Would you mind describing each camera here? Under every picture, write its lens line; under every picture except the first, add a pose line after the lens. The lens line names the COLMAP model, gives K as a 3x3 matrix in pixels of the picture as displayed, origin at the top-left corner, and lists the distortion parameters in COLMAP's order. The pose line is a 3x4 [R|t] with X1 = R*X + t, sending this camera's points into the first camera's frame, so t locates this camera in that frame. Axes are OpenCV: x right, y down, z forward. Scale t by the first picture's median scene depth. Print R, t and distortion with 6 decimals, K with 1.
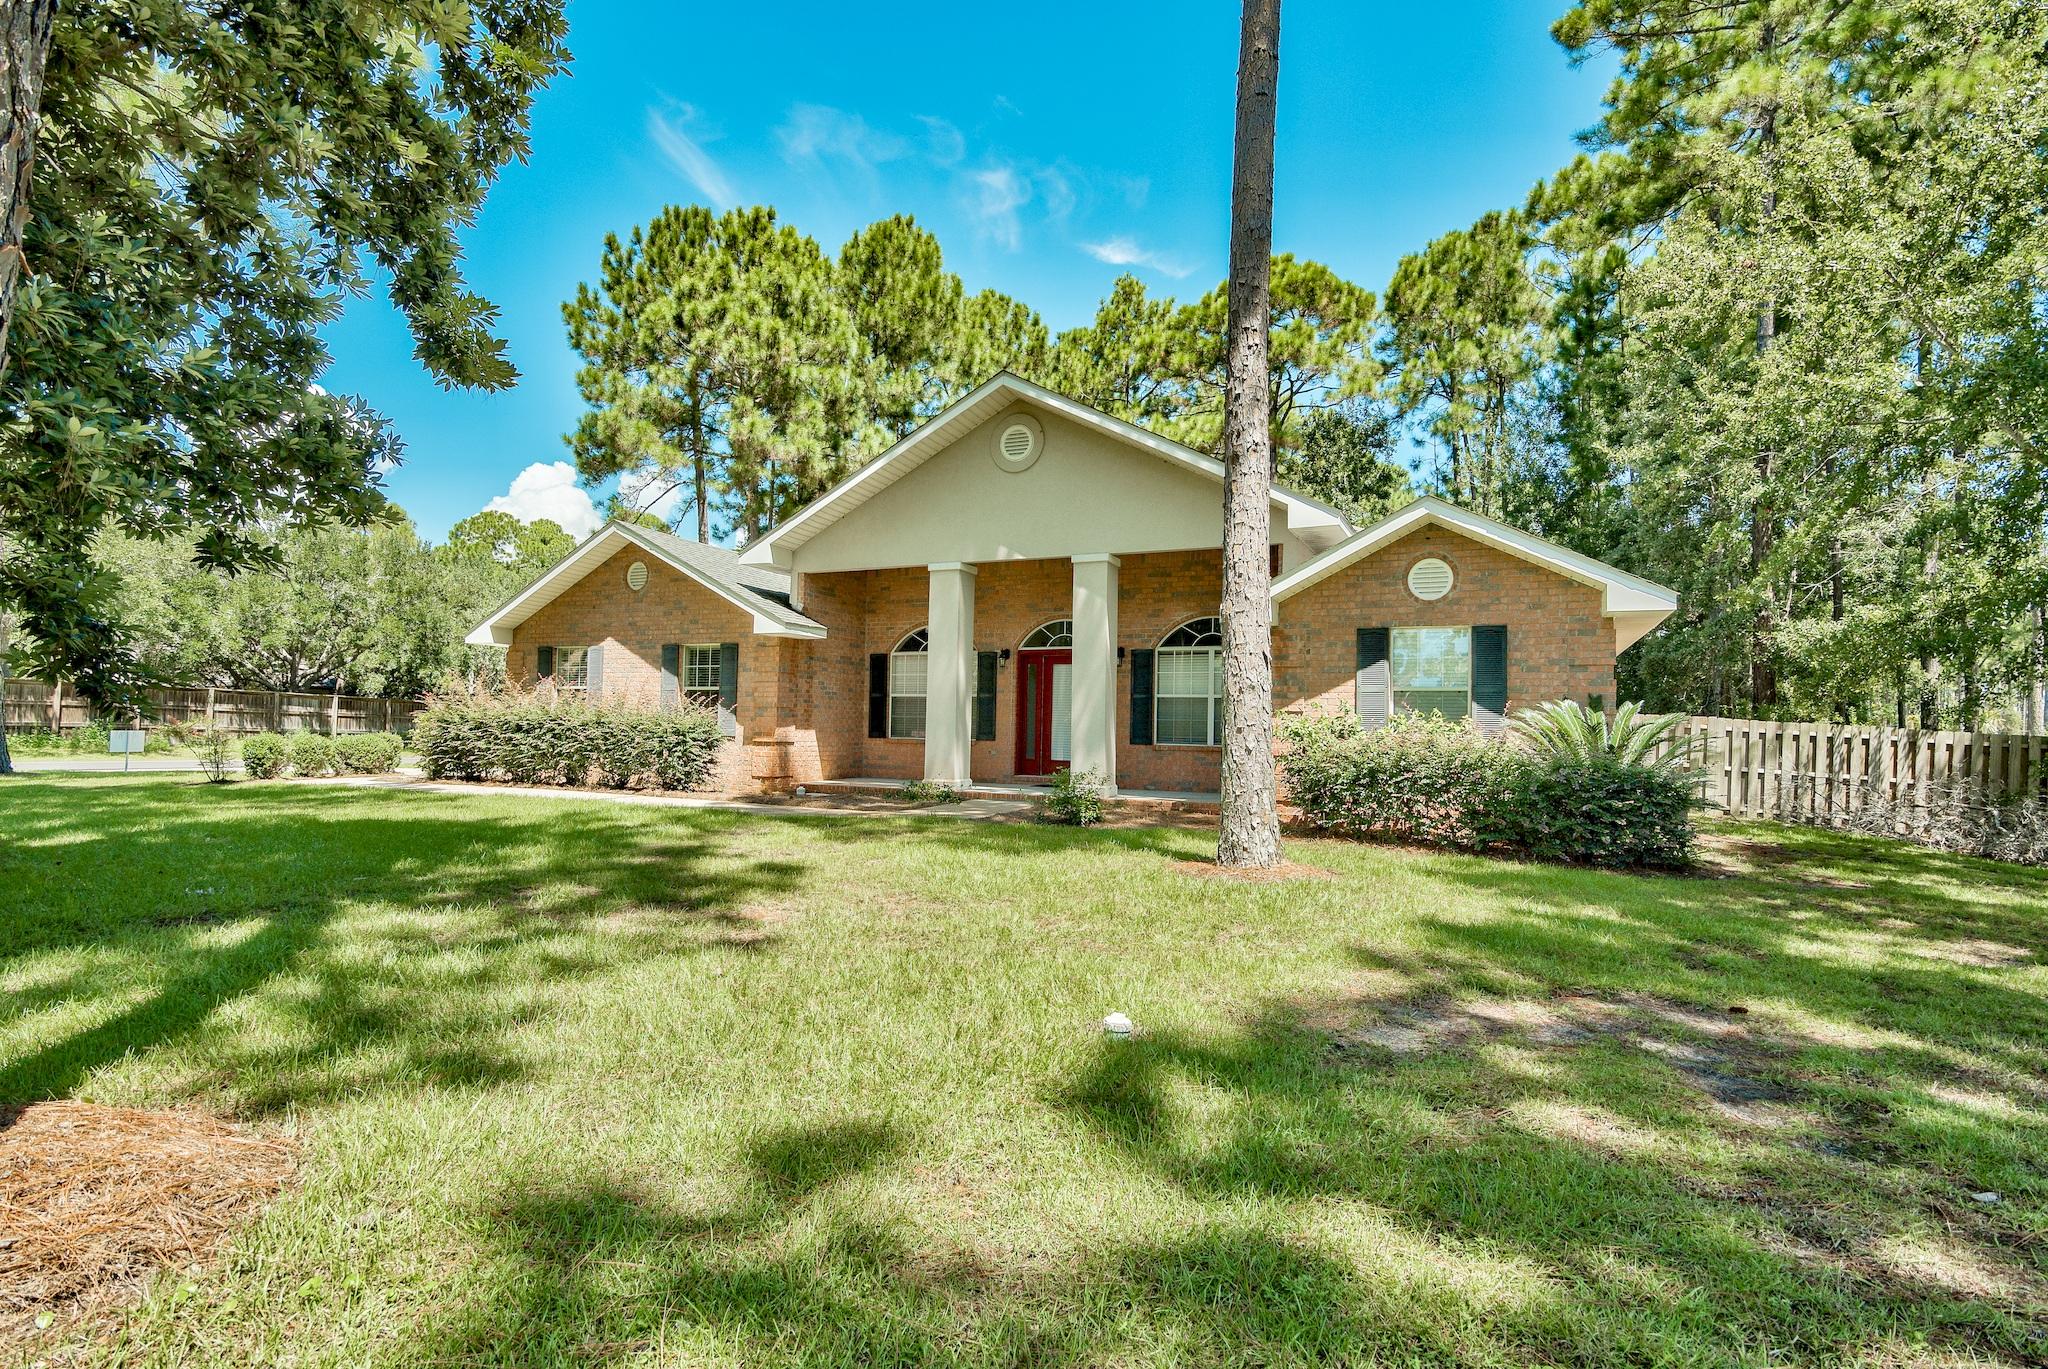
lens RADIAL K [[1066.9, 0, 990.6], [0, 1066.9, 699.3], [0, 0, 1]] dist [-0.002947, 0.000175]
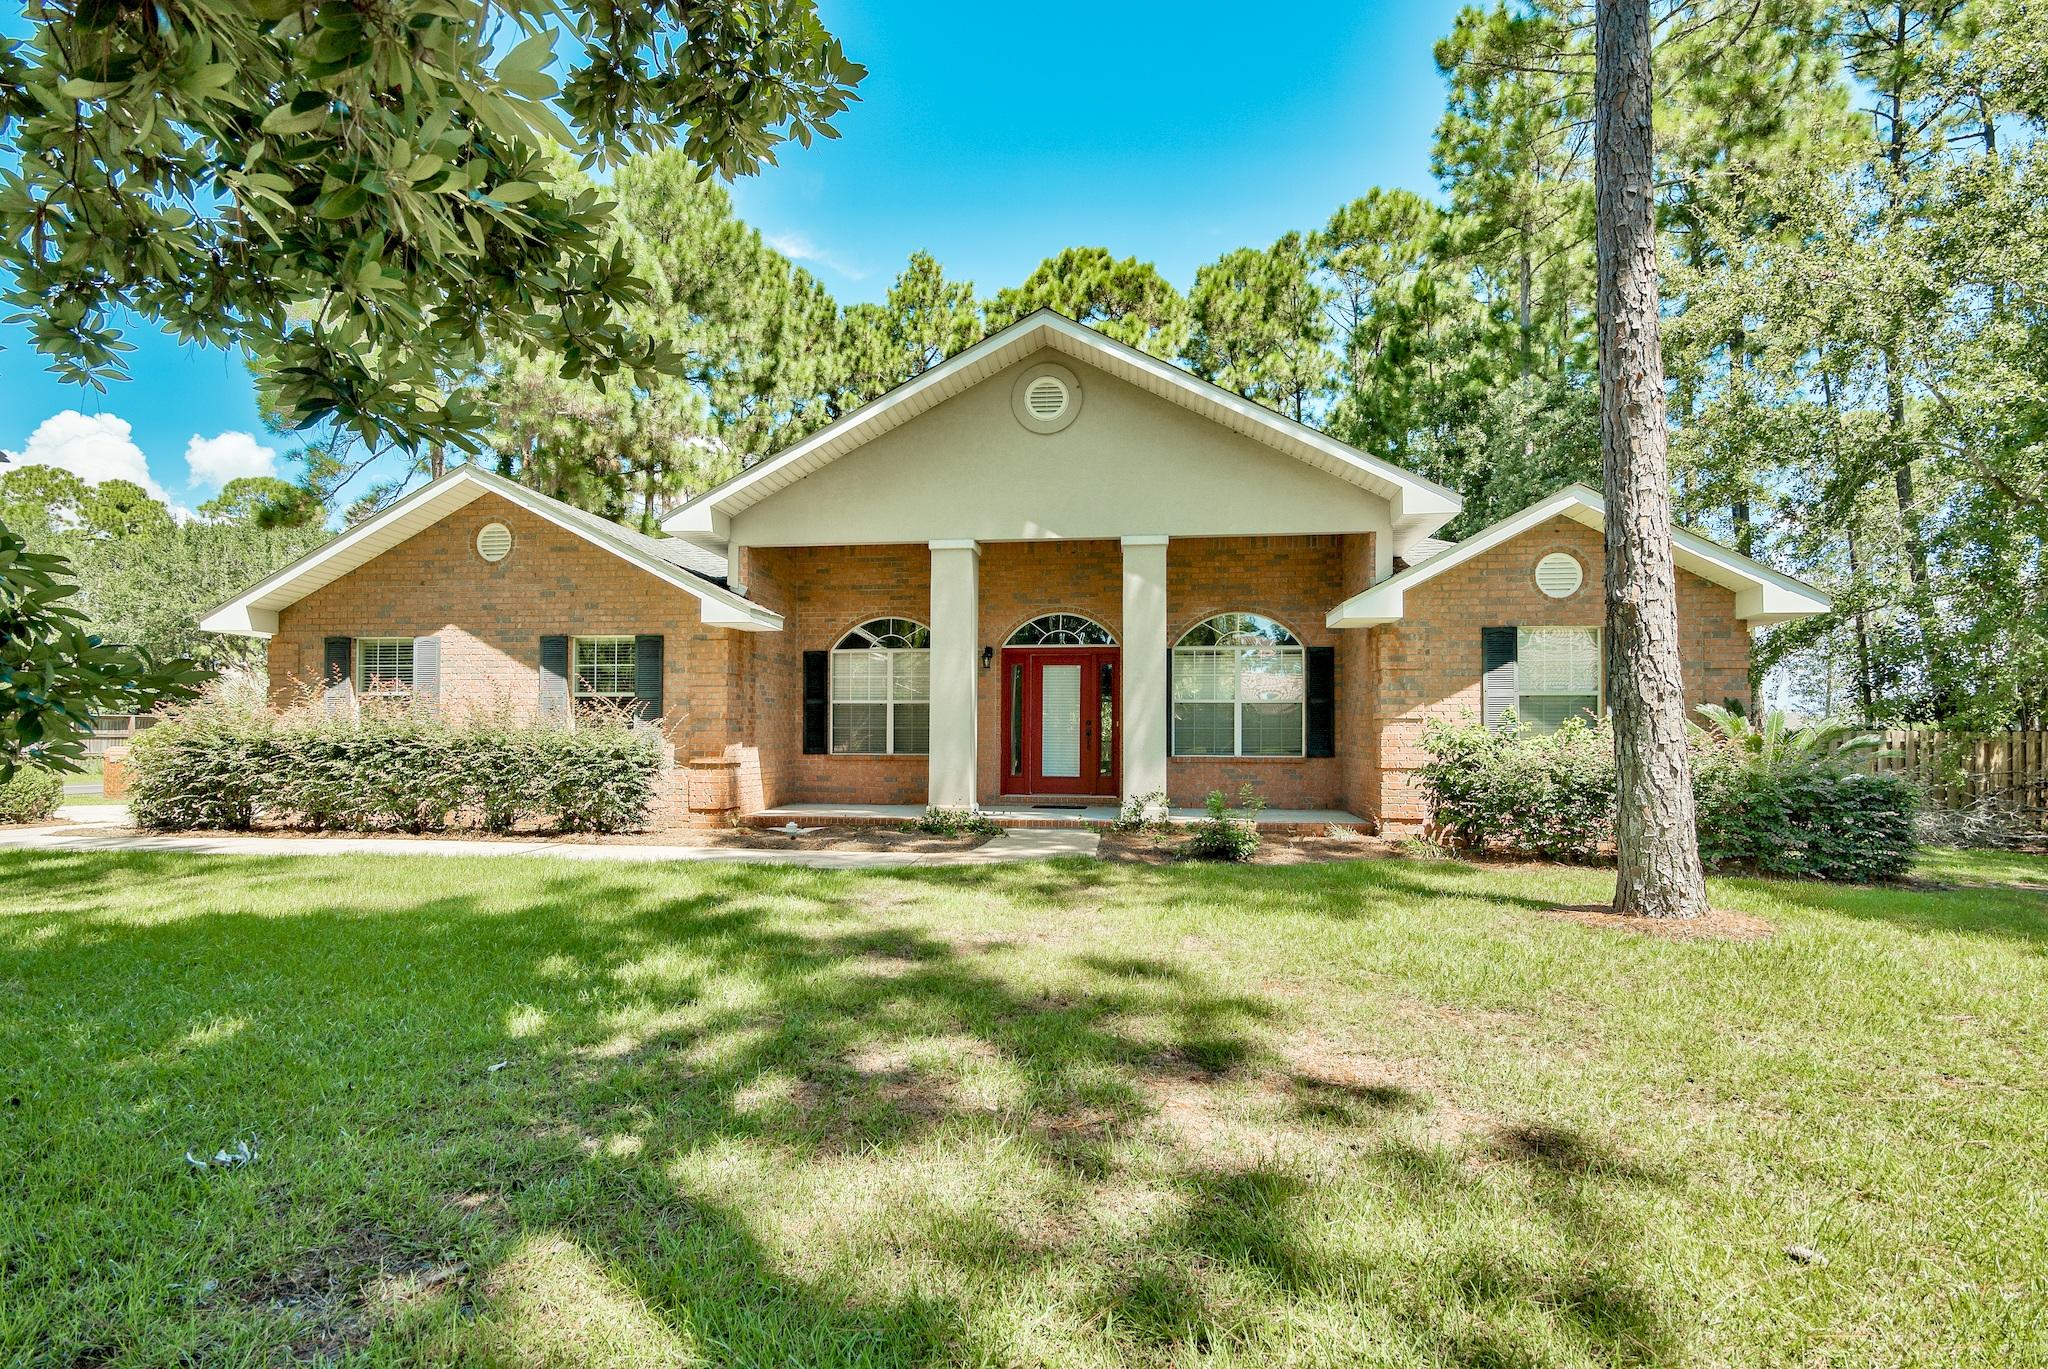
lens RADIAL K [[1100.1, 0, 1113.5], [0, 1100.1, 717.4], [0, 0, 1]] dist [-0.001714, -0.000038]
pose [[0.946722, -0.010001, 0.321896, -0.176398], [0.005650, 0.999880, 0.014451, -0.003169], [-0.322002, -0.011863, 0.946665, 0.144223]]
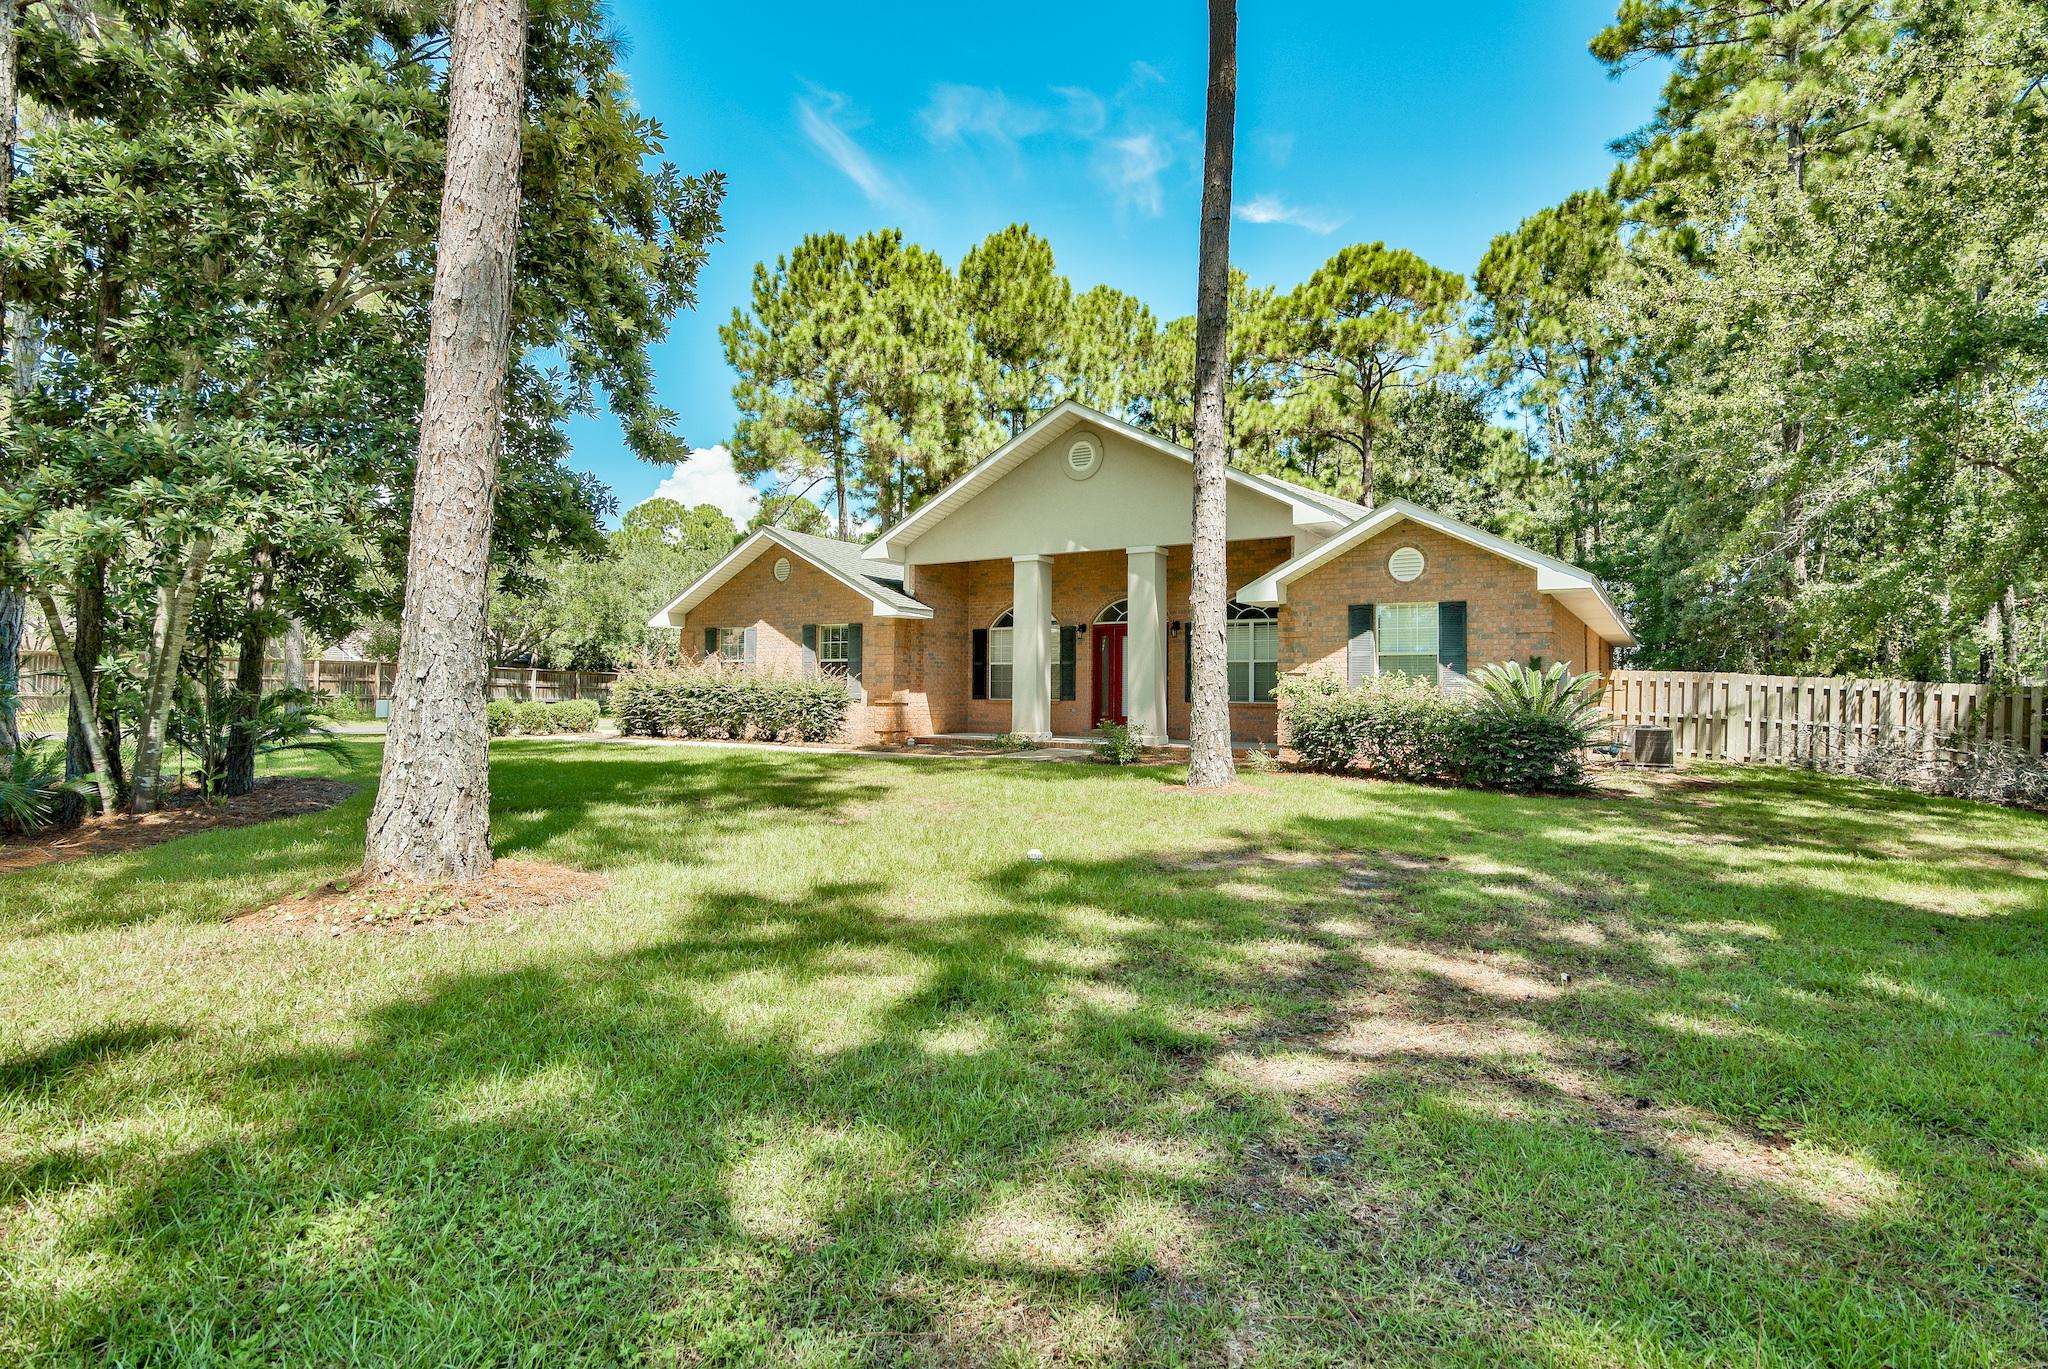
lens RADIAL K [[999.2, 0, 1020.2], [0, 999.2, 674.5], [0, 0, 1]] dist [-0.001073, -0.000010]
pose [[0.995437, -0.012535, -0.094595, 0.051017], [0.013451, 0.999869, 0.009045, -0.001366], [0.094469, -0.010276, 0.995475, -0.126528]]
